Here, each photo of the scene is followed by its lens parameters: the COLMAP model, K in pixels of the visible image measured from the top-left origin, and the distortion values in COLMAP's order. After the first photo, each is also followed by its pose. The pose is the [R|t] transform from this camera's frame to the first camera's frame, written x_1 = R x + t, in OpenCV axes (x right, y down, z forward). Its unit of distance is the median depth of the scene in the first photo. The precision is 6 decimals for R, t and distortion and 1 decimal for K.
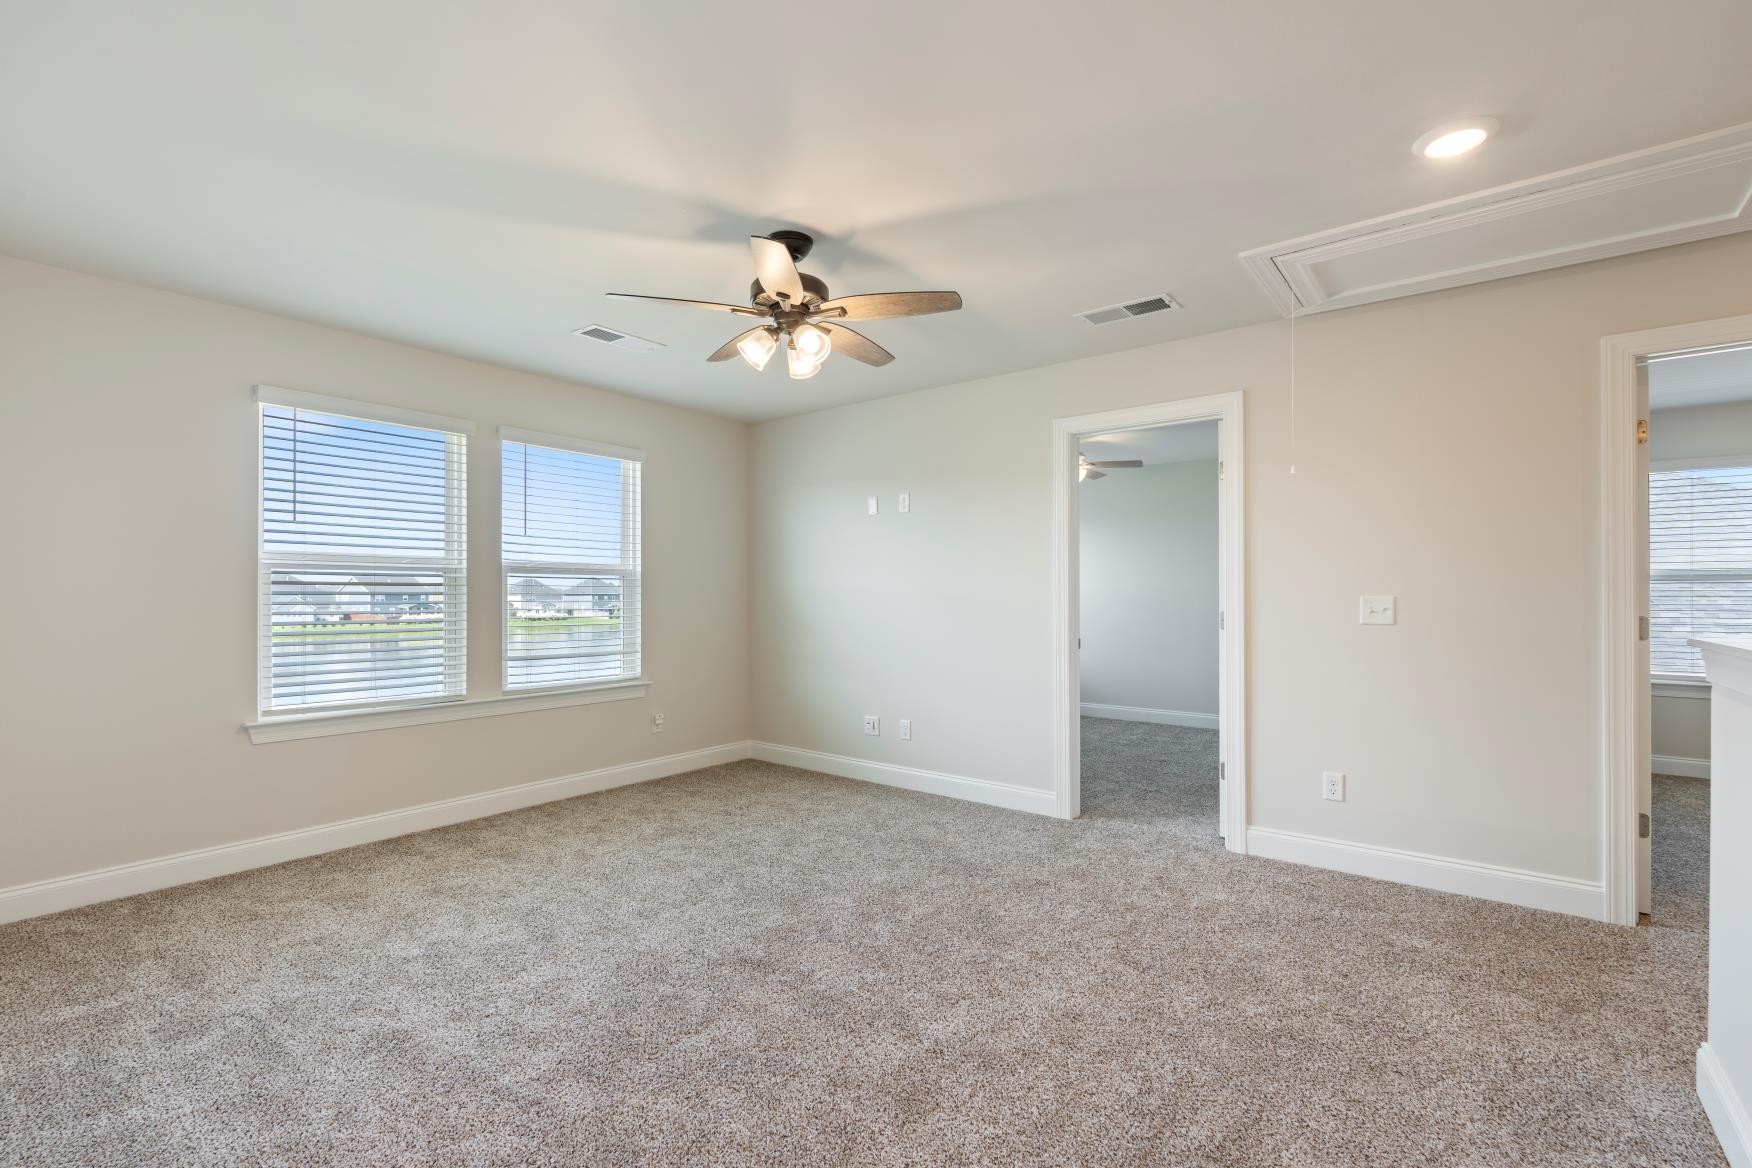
lens RADIAL K [[767.1, 0, 883.0], [0, 767.1, 590.4], [0, 0, 1]] dist [-0.000103, 0.000168]
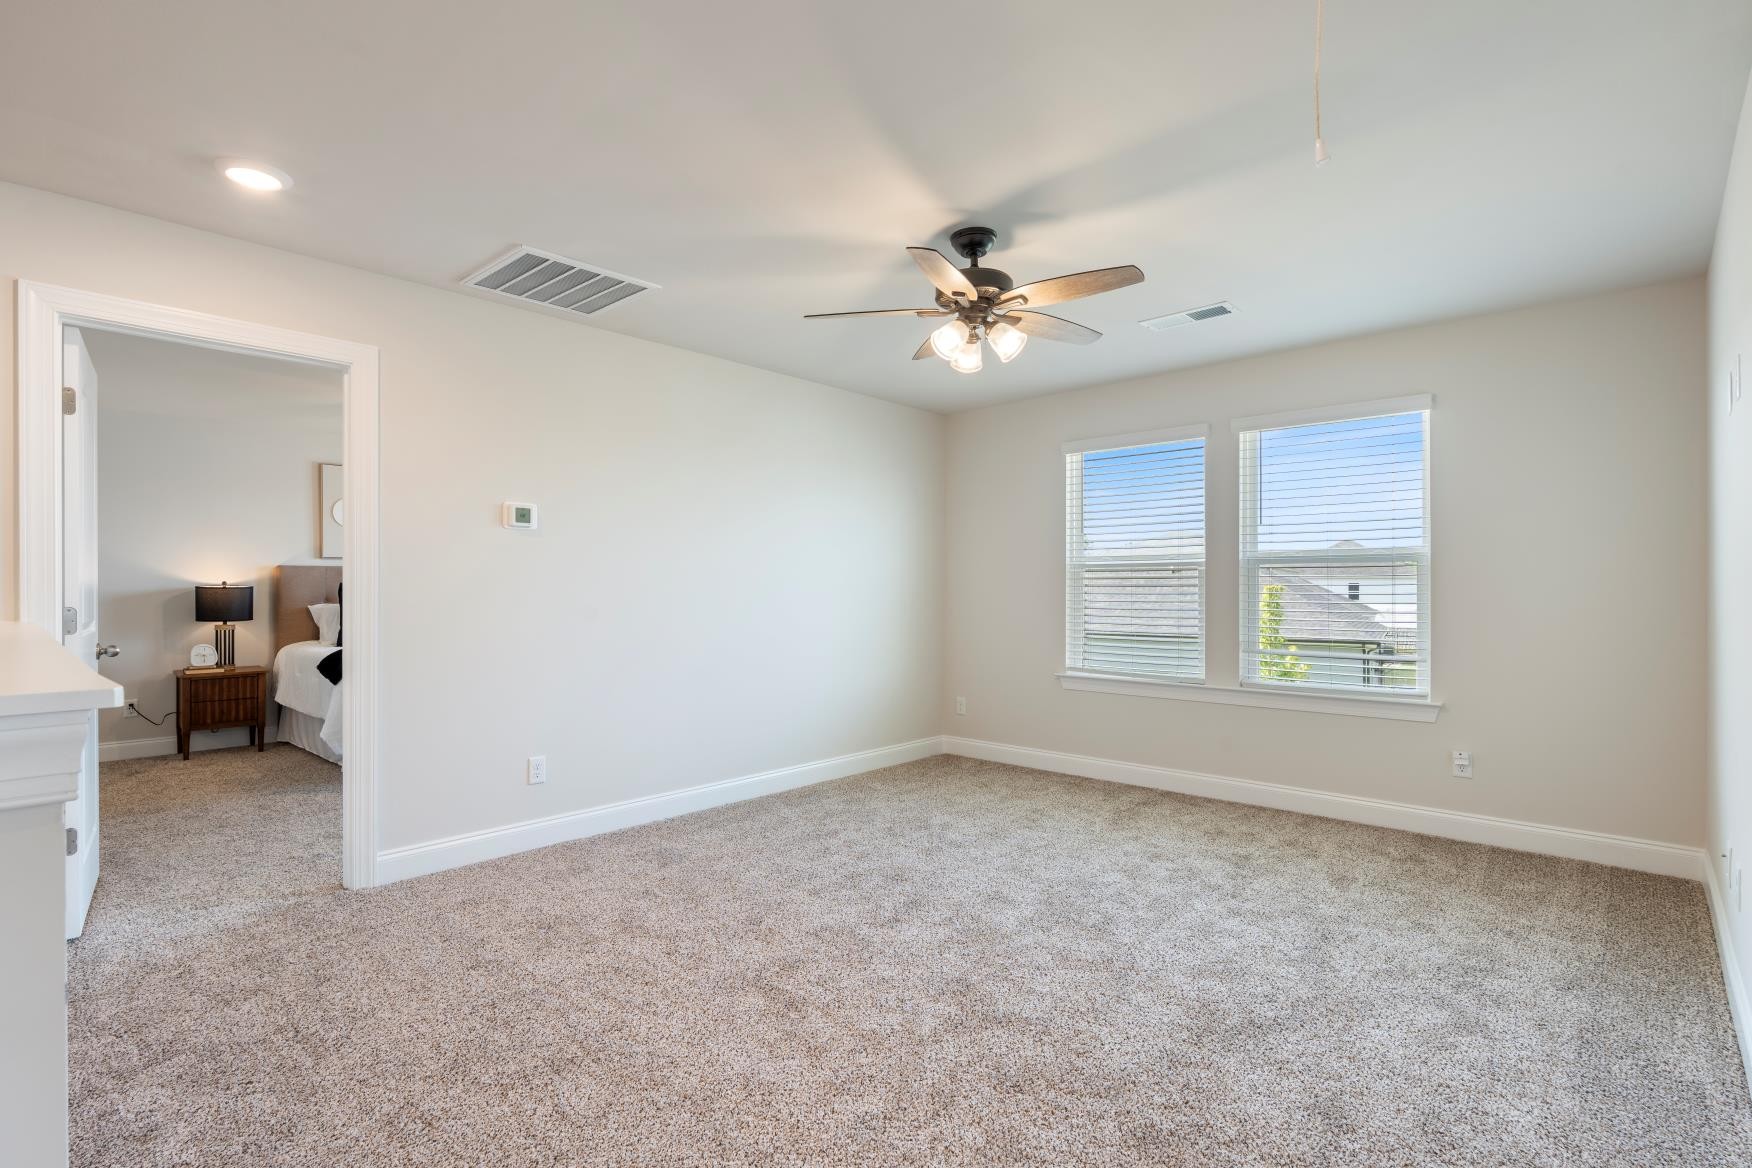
lens RADIAL K [[842.9, 0, 882.7], [0, 842.9, 582.0], [0, 0, 1]] dist [-0.001979, -0.000619]
pose [[-0.082246, -0.007731, -0.996582, 0.679811], [0.007945, 0.999933, -0.008413, 0.006417], [0.996580, -0.008609, -0.082180, 0.661609]]
